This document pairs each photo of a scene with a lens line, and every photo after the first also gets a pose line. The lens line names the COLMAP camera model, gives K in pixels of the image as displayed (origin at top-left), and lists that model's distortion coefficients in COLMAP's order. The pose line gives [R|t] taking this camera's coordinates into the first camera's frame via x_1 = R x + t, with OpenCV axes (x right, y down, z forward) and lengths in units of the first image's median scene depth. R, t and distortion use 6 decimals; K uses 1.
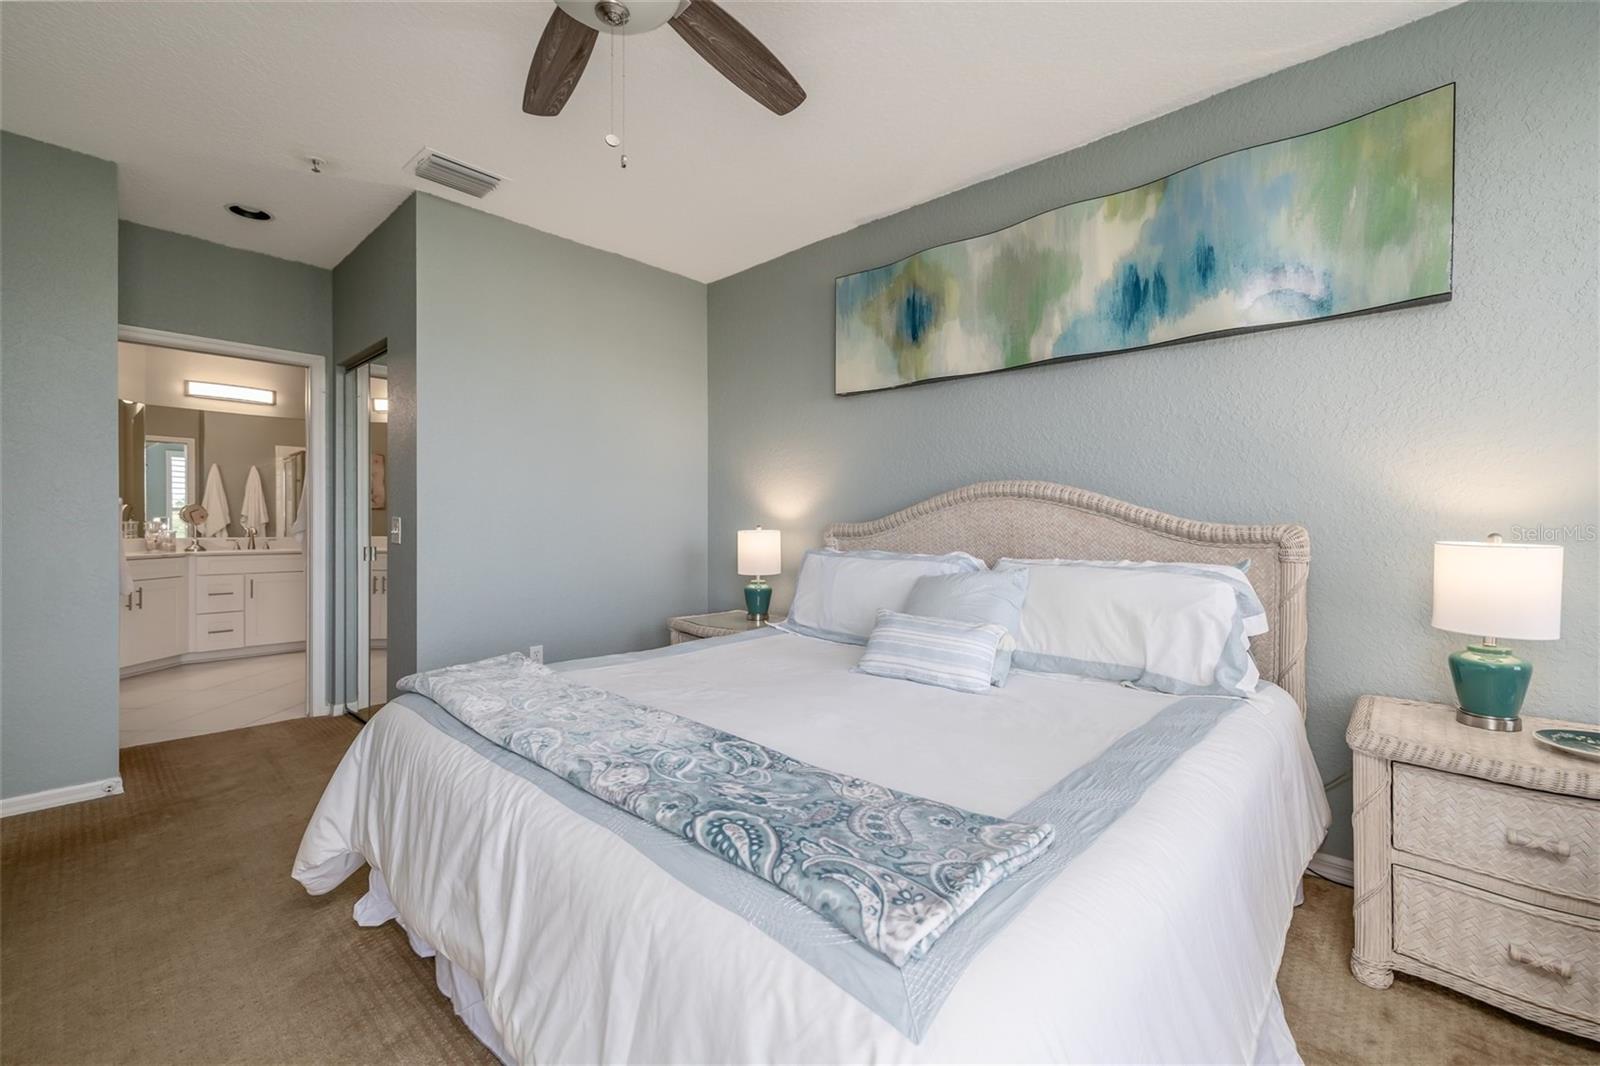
lens RADIAL K [[678.0, 0, 800.0], [0, 678.0, 533.0], [0, 0, 1]] dist [0.002191, 0.000853]
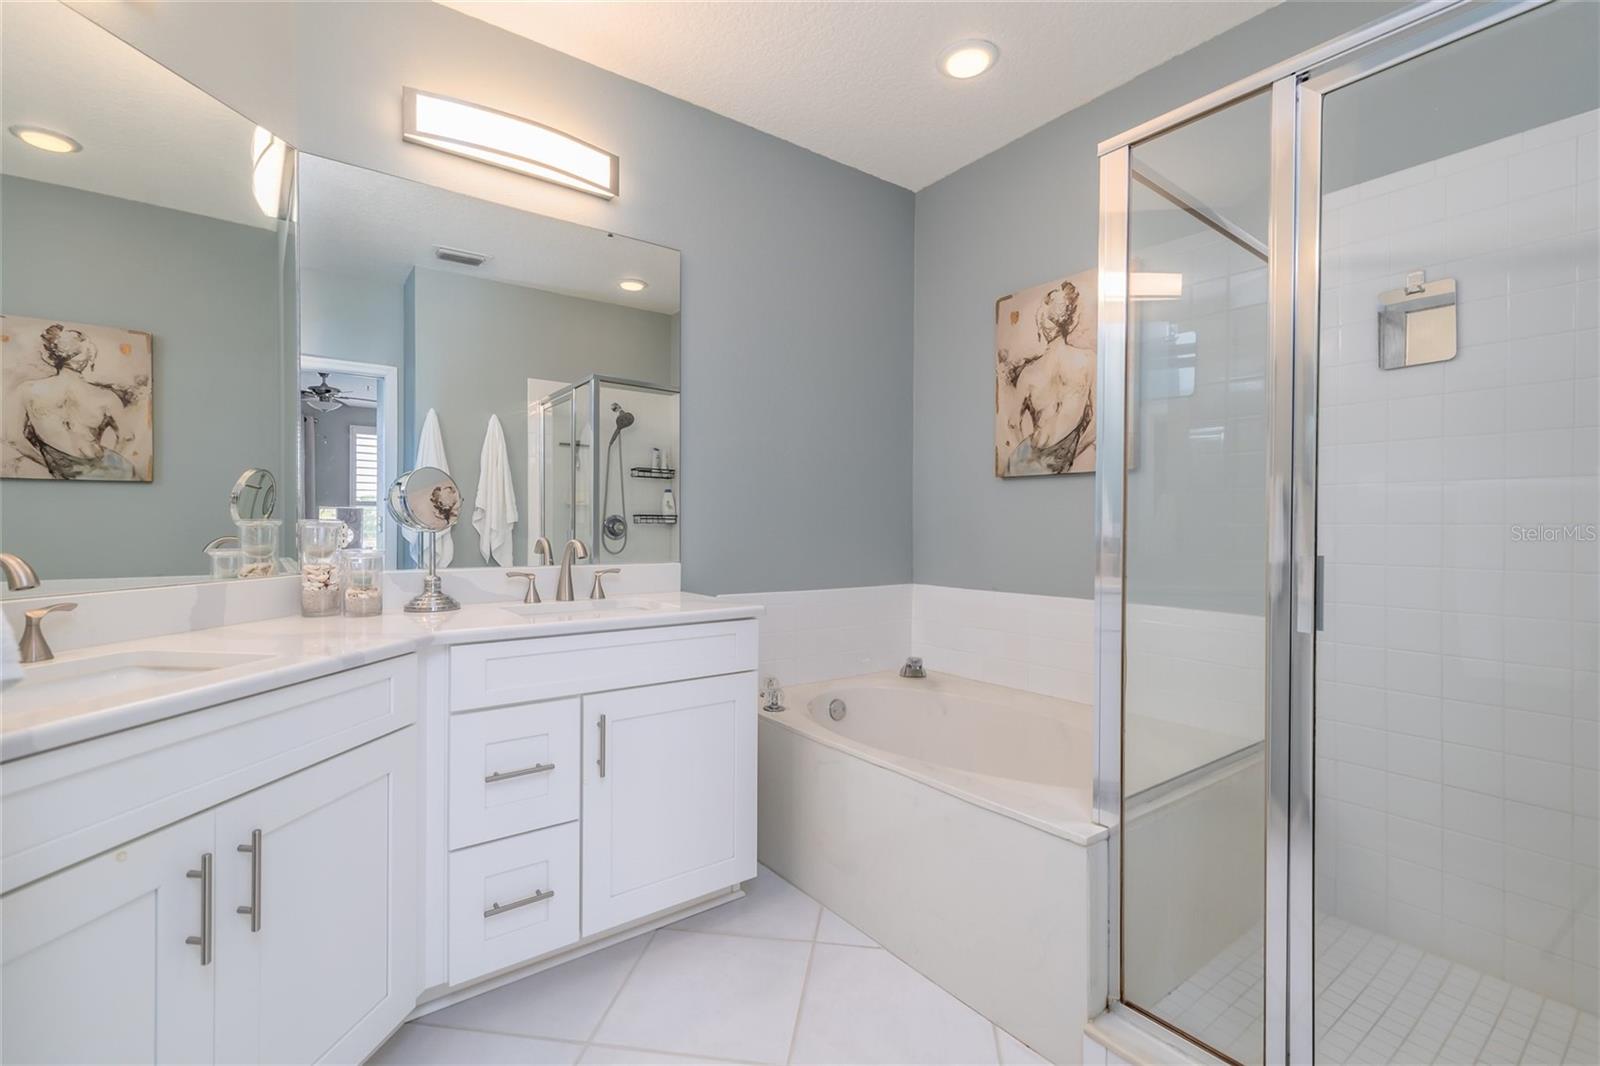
lens RADIAL K [[703.7, 0, 797.8], [0, 703.7, 528.4], [0, 0, 1]] dist [0.004792, 0.000849]
pose [[0.983303, 0.000952, -0.181975, -0.644074], [-0.001322, 0.999997, -0.001912, -0.012646], [0.181972, 0.002121, 0.983301, 0.686745]]
